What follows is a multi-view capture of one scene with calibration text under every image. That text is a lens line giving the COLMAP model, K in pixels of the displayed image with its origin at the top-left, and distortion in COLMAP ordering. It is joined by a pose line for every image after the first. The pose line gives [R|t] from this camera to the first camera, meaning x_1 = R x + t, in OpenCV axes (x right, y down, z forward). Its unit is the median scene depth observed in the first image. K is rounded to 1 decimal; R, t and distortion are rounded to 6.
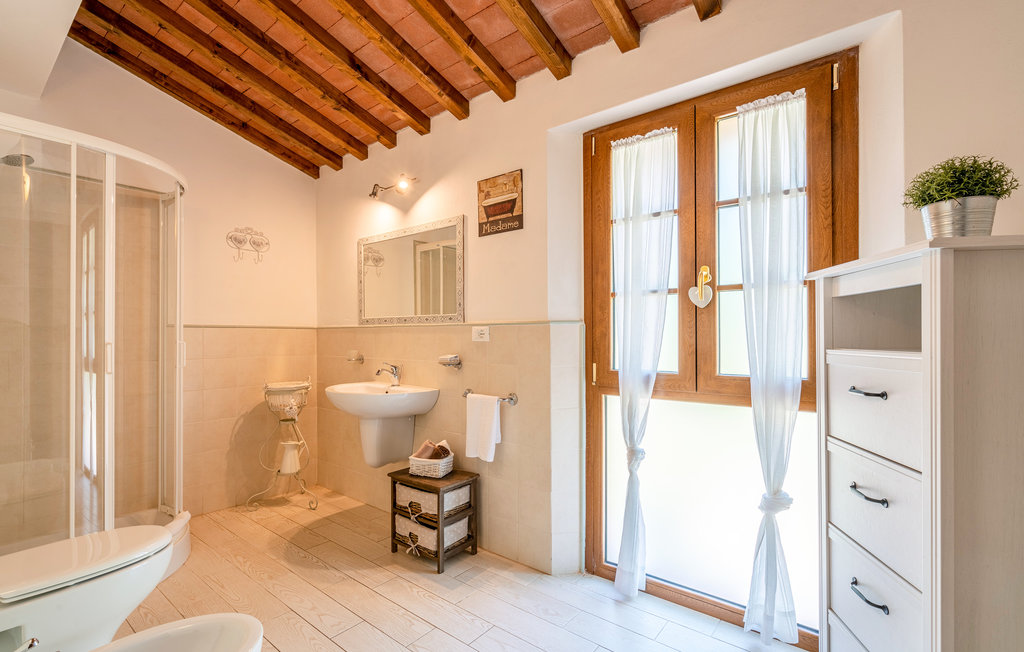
lens RADIAL K [[467.7, 0, 508.0], [0, 467.7, 334.6], [0, 0, 1]] dist [-0.002121, 0.000512]
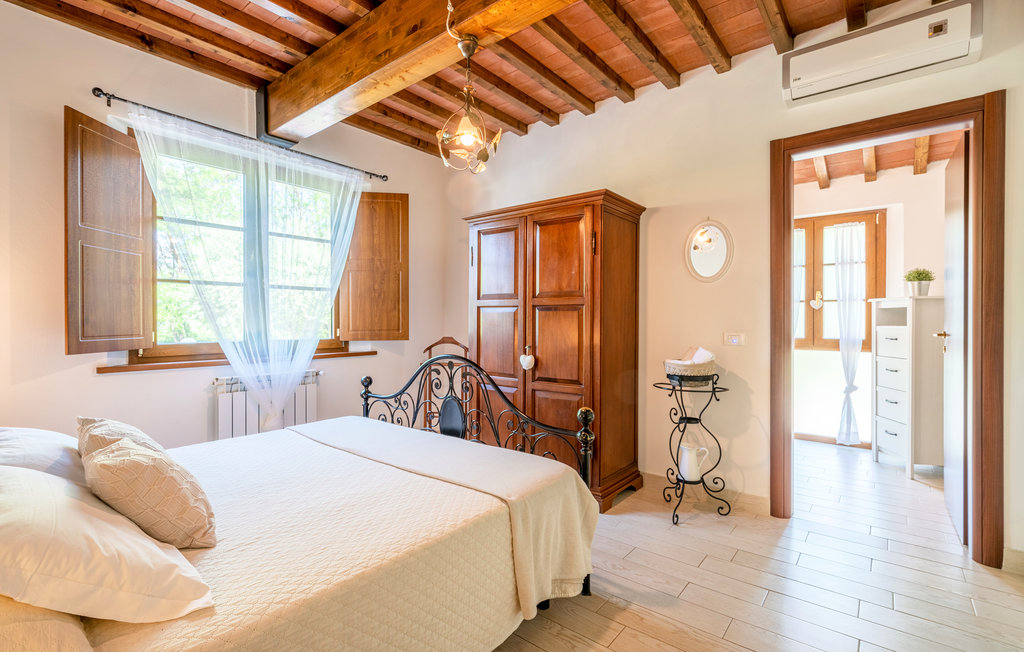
lens RADIAL K [[467.7, 0, 521.7], [0, 467.7, 327.6], [0, 0, 1]] dist [-0.002121, 0.000512]
pose [[0.999924, -0.007056, 0.010136, -1.200272], [0.006837, 0.999744, 0.021550, -0.030563], [-0.010285, -0.021479, 0.999716, -1.454946]]
